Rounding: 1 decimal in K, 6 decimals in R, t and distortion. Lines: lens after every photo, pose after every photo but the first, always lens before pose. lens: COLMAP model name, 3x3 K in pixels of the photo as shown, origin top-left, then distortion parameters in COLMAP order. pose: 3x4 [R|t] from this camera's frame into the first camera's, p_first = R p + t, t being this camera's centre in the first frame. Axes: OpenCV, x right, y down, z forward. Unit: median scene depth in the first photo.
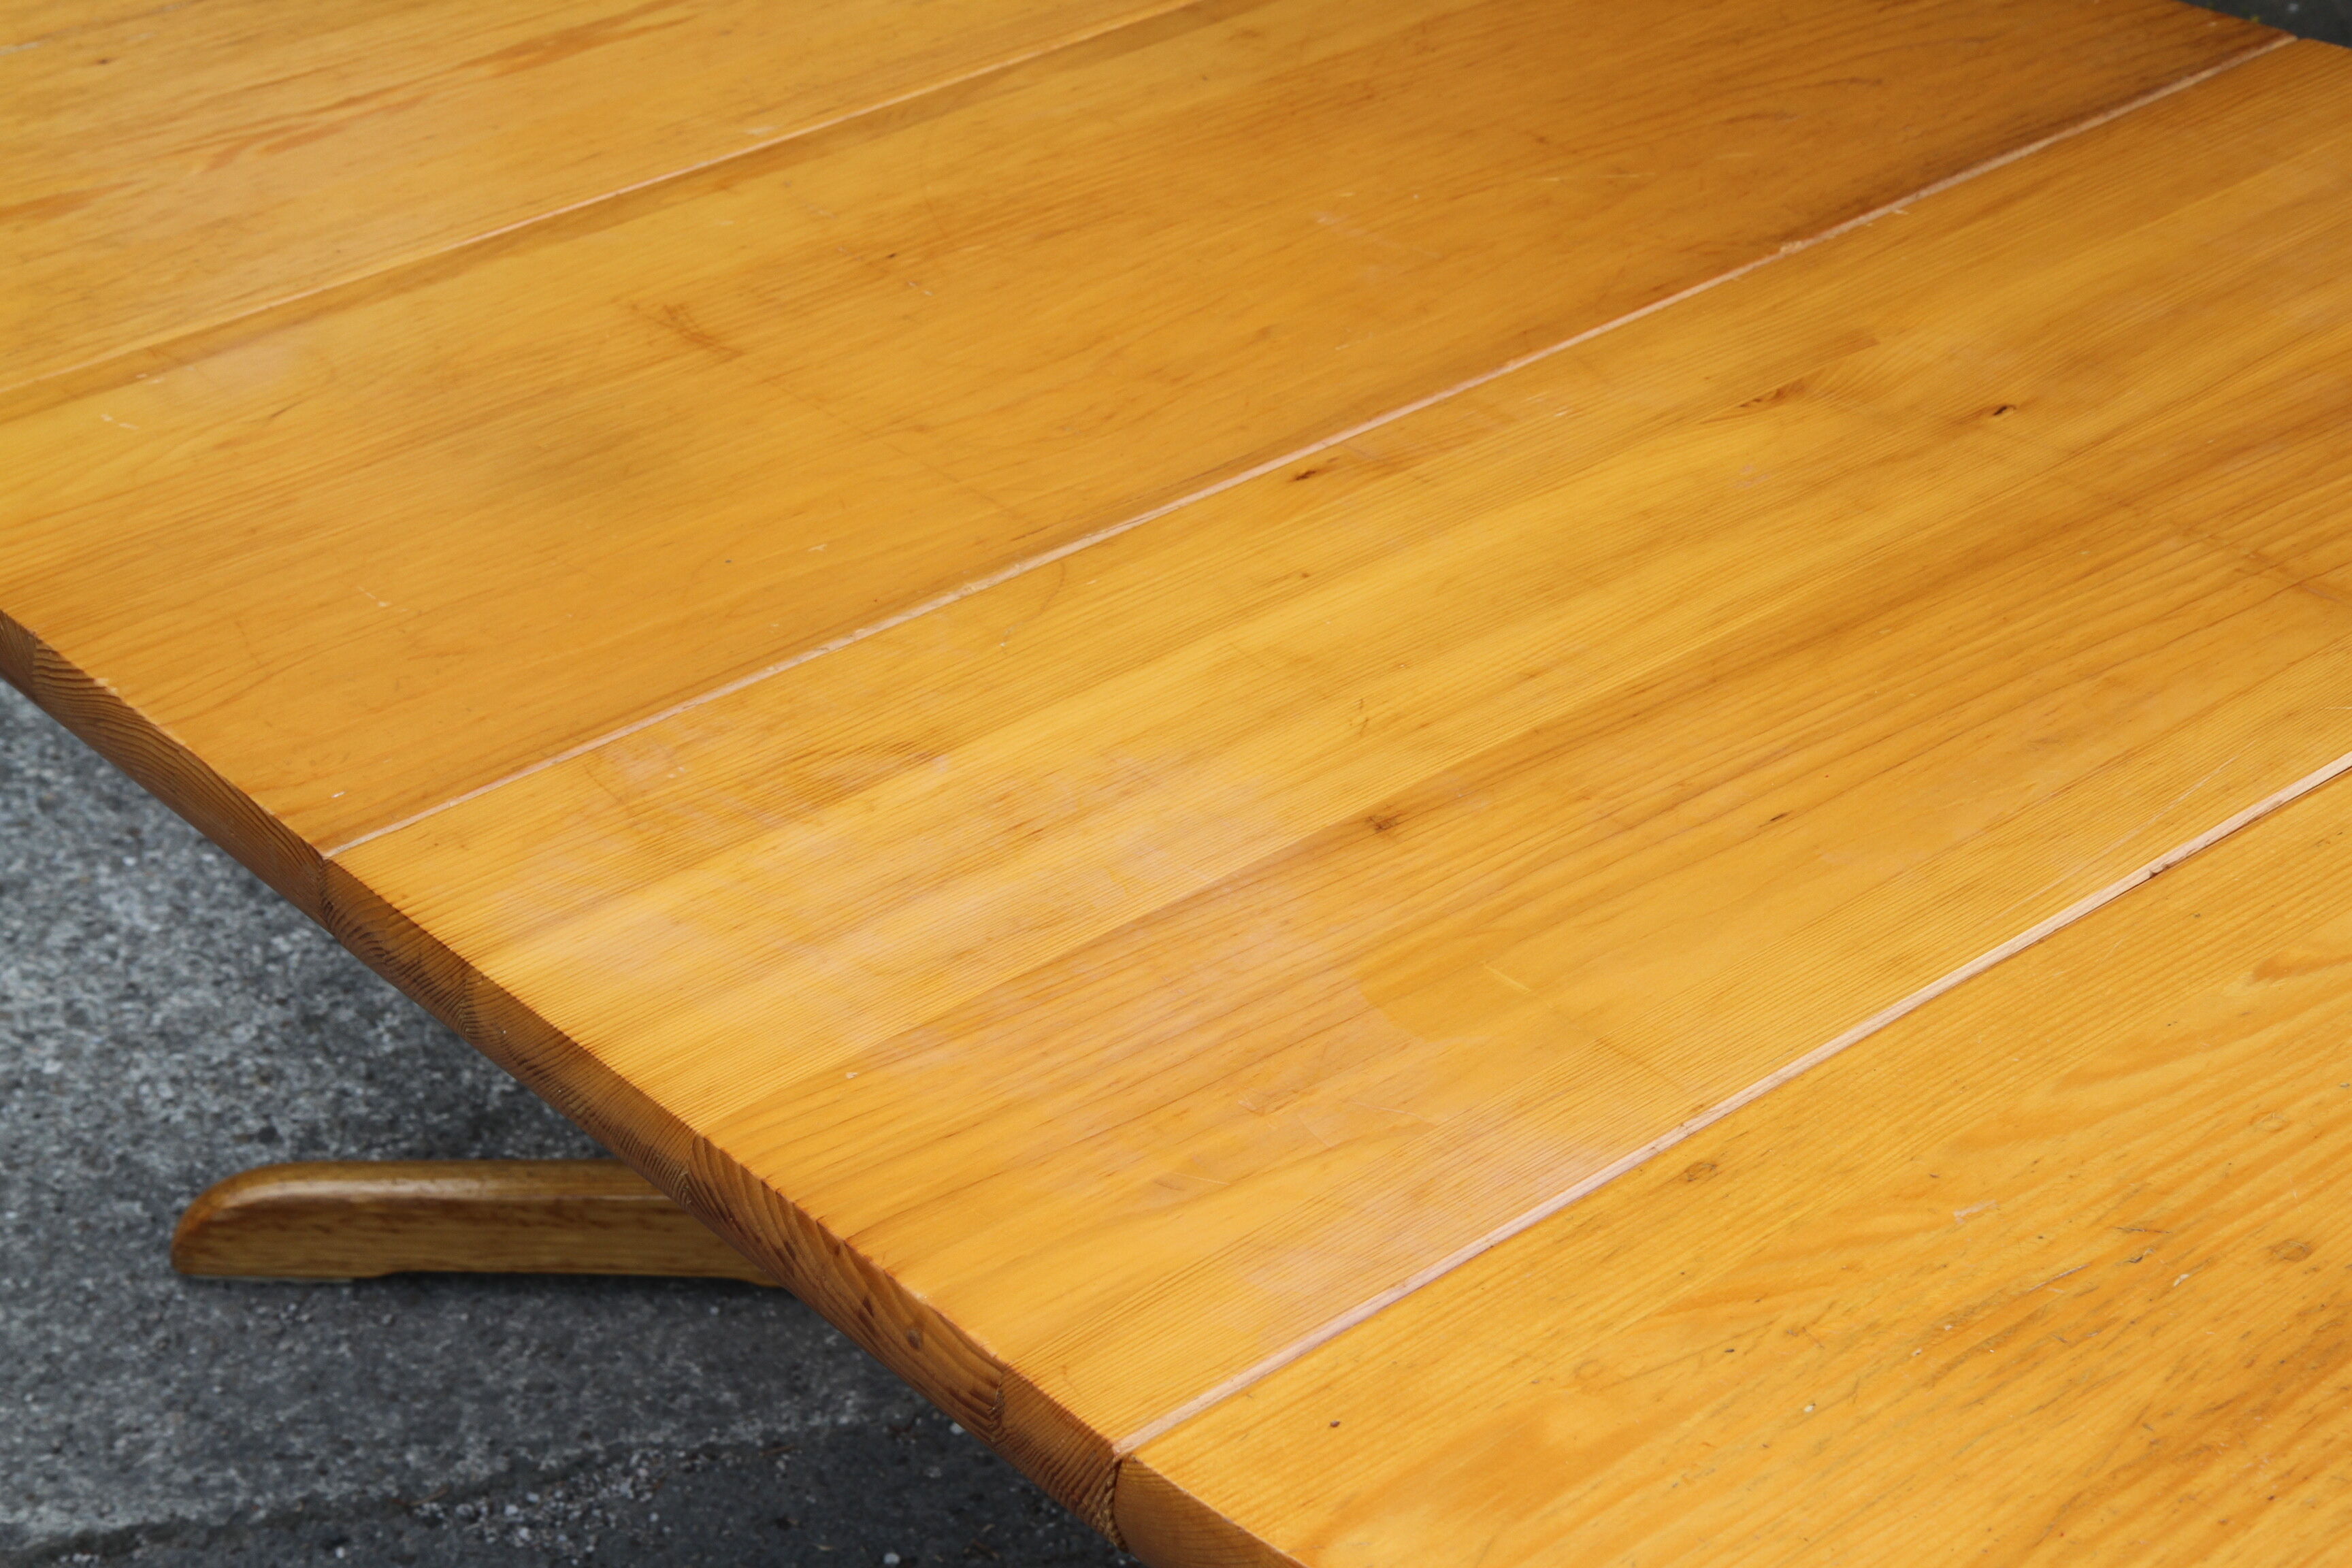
lens RADIAL K [[4030.7, 0, 1180.6], [0, 4030.7, 853.2], [0, 0, 1]] dist [0.171266, 0.221645]
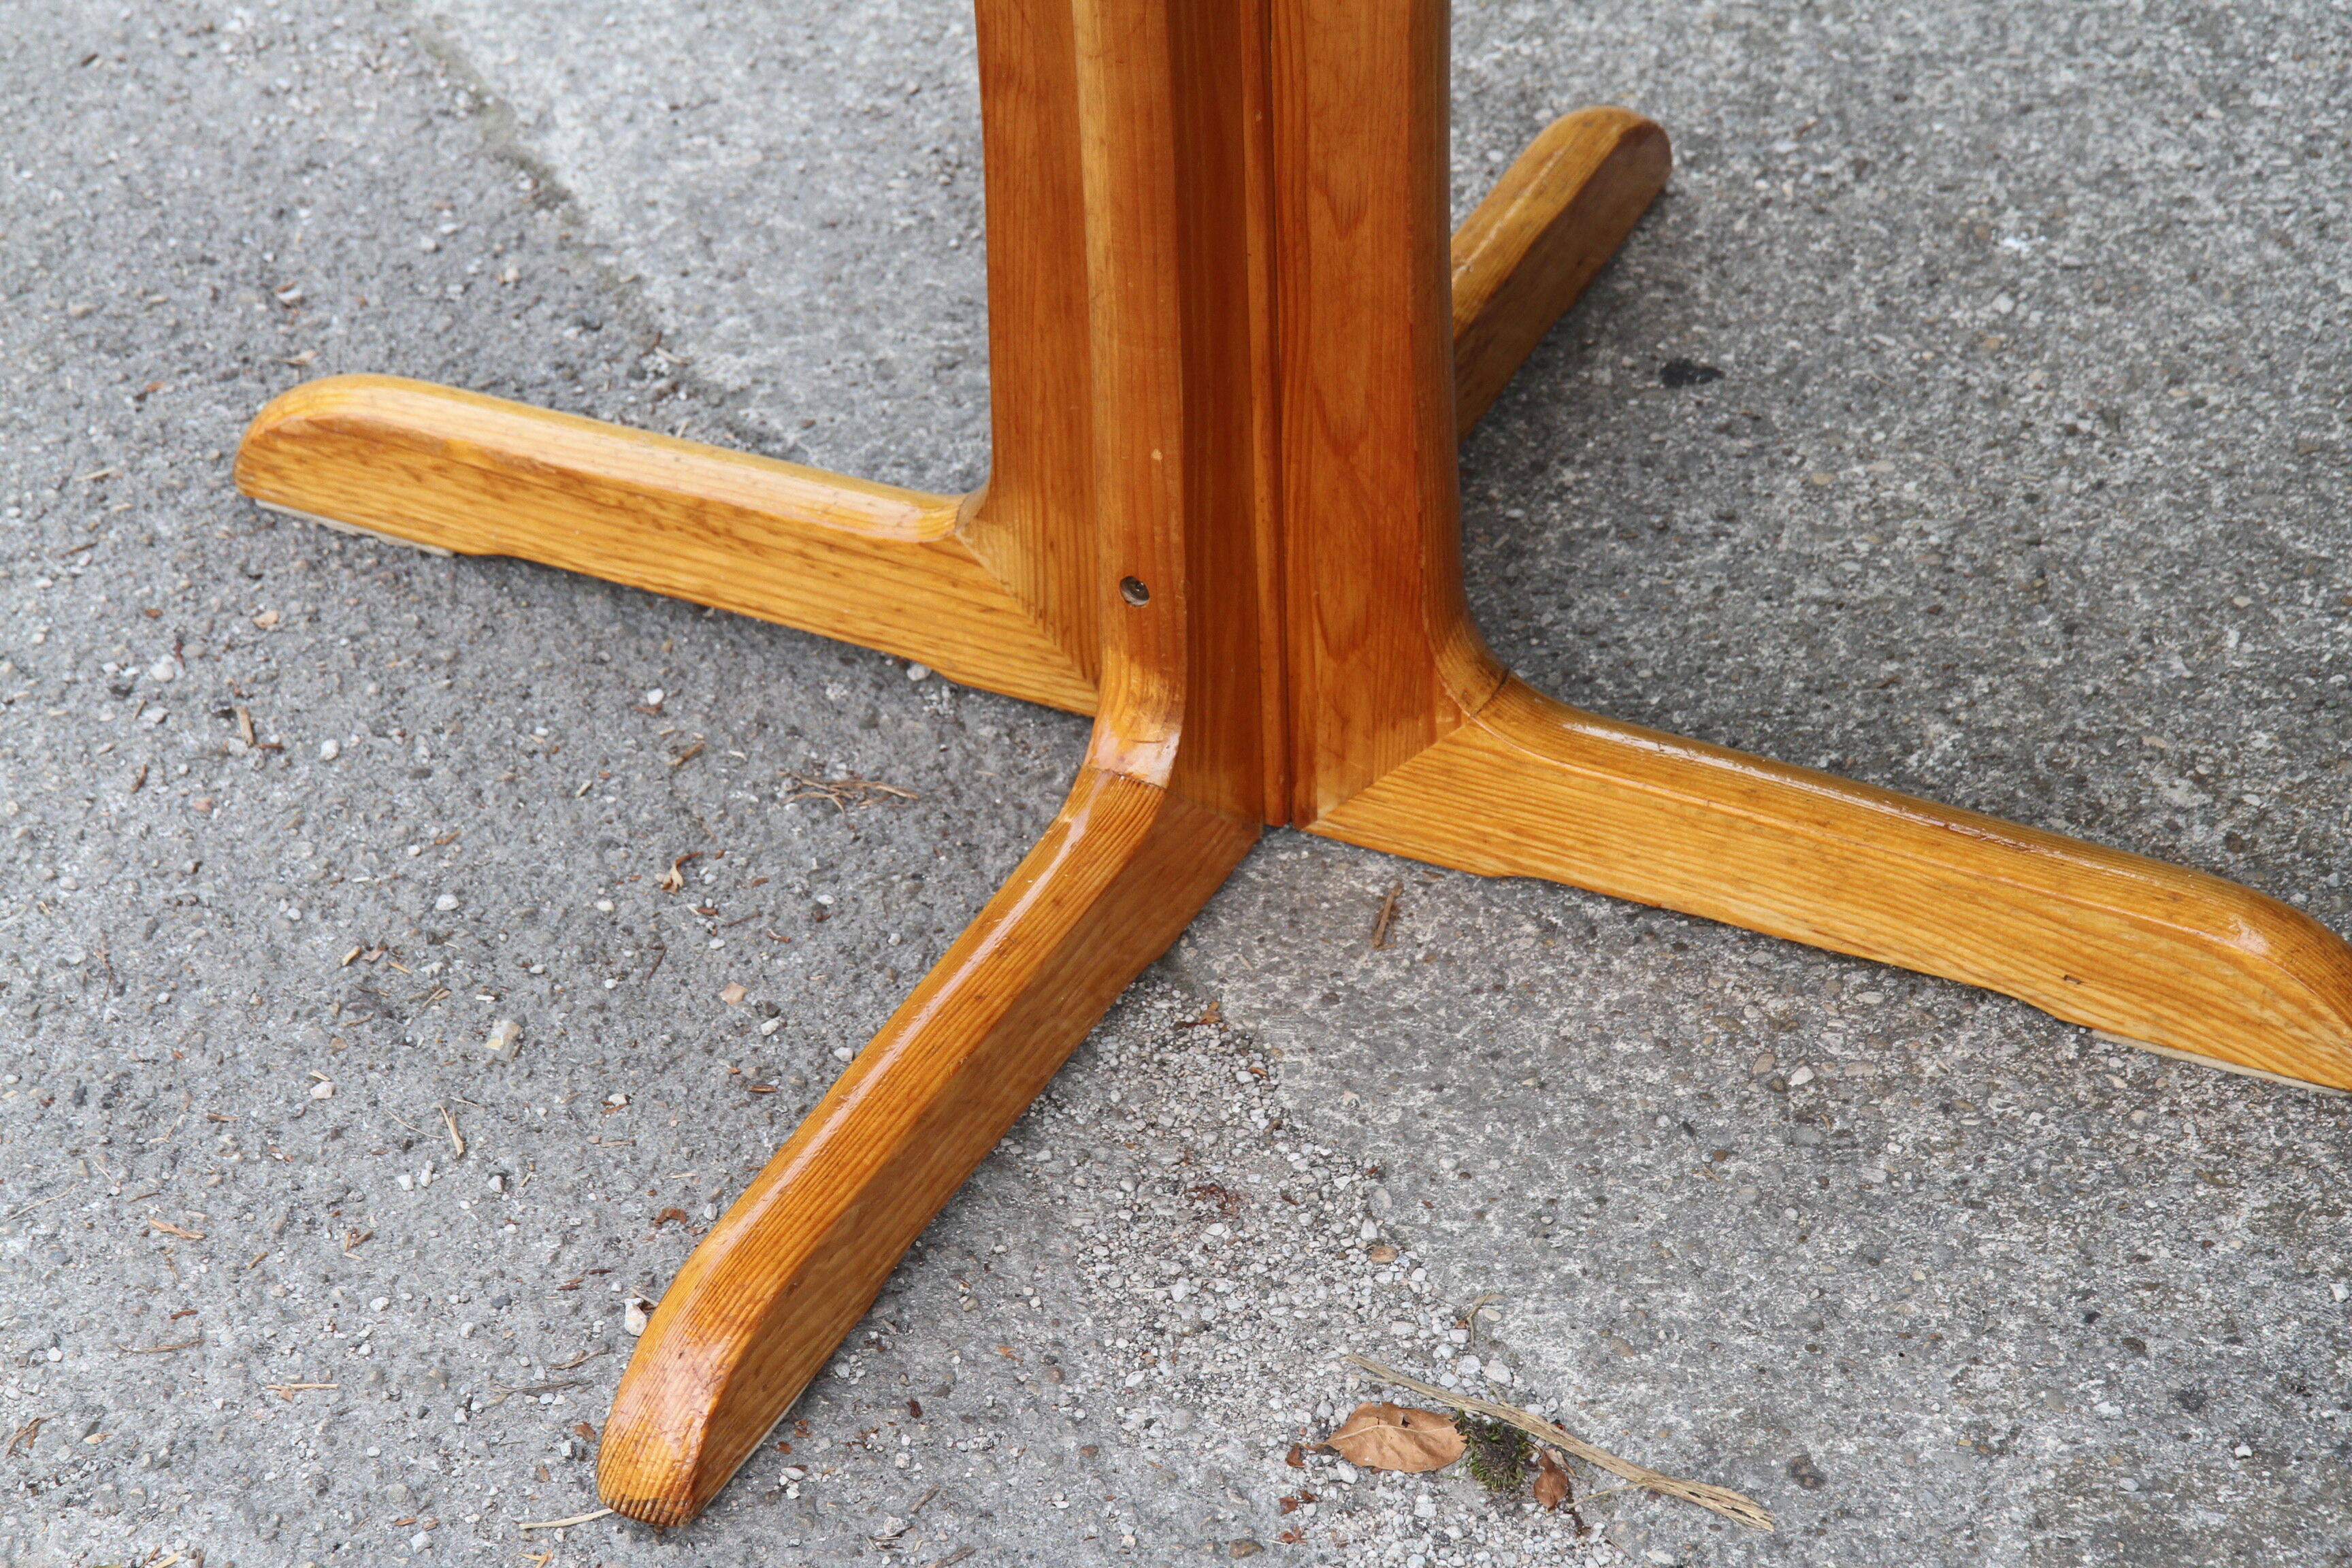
lens RADIAL K [[5545.1, 0, 1176.0], [0, 5545.1, 784.0], [0, 0, 1]] dist [0.420116, 0.014244]
pose [[0.322669, 0.611516, -0.722449, 1.095456], [-0.485764, 0.762078, 0.428102, -0.473260], [0.812354, 0.212804, 0.542951, 0.727612]]
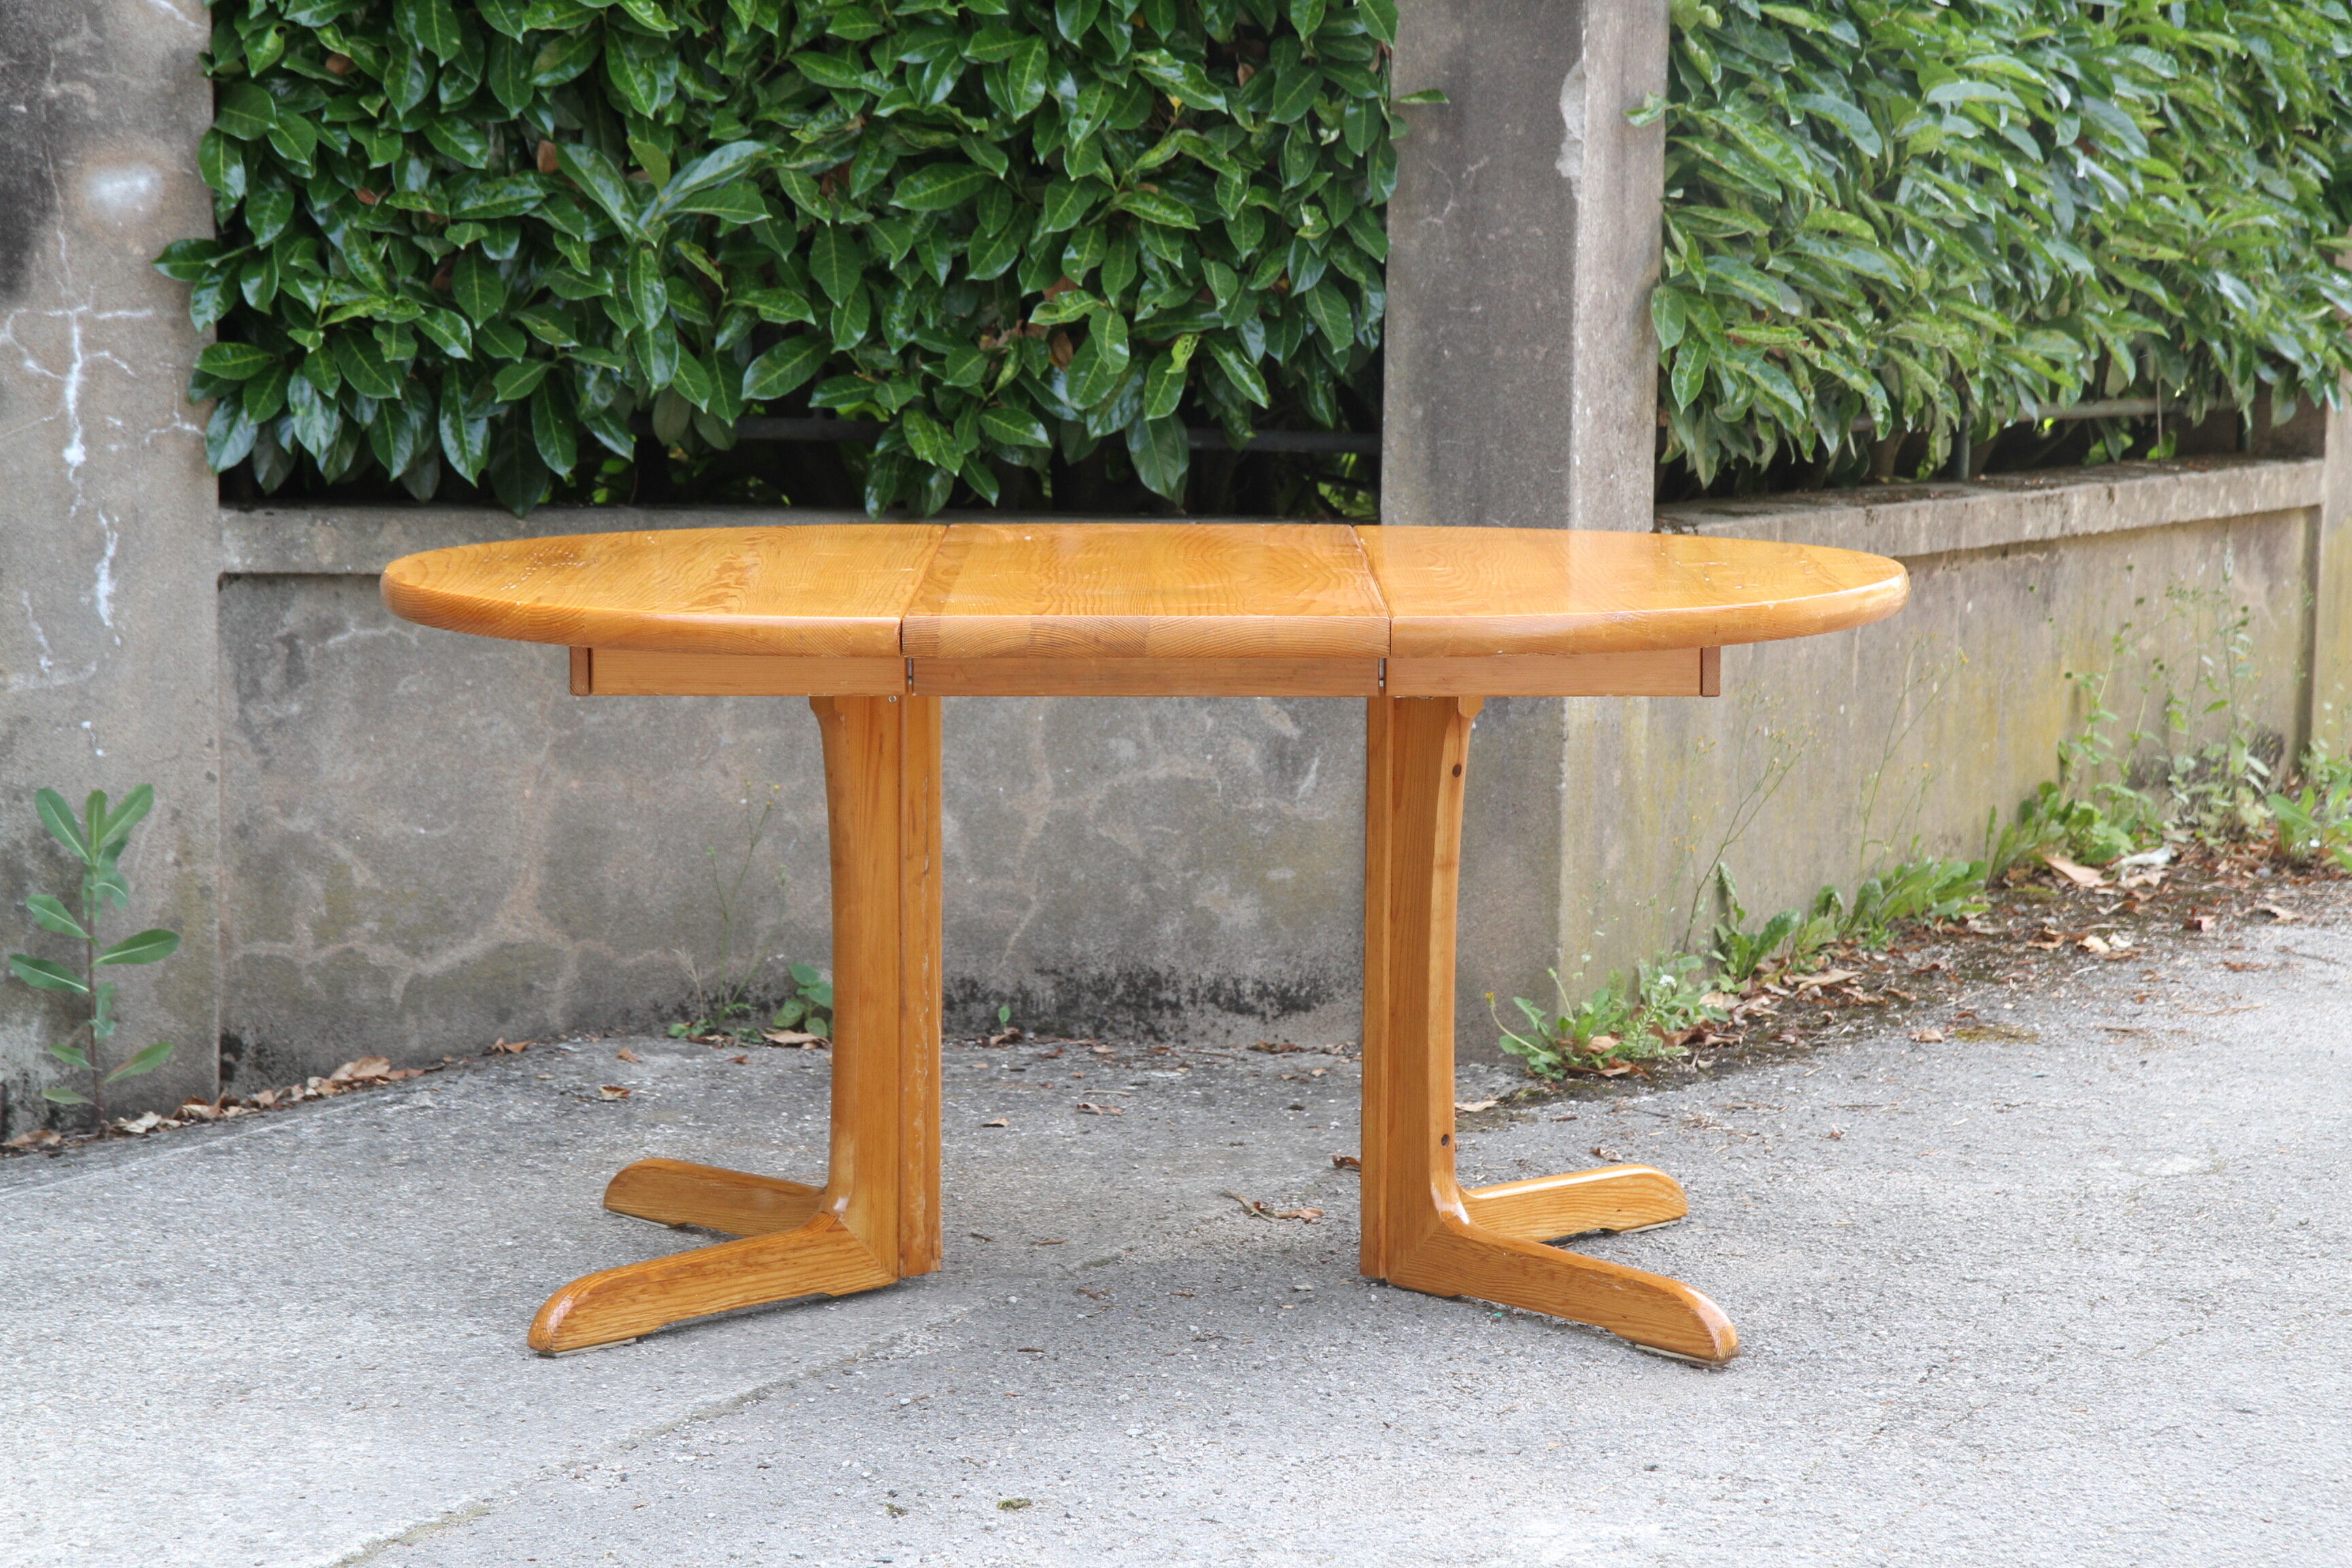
lens RADIAL K [[5529.9, 0, 1183.6], [0, 5529.9, 846.4], [0, 0, 1]] dist [0.373605, 0.478508]
pose [[0.580794, -0.036768, 0.813220, -3.056305], [0.392752, 0.887677, -0.240365, 0.890068], [-0.713039, 0.458996, 0.529998, -0.692660]]
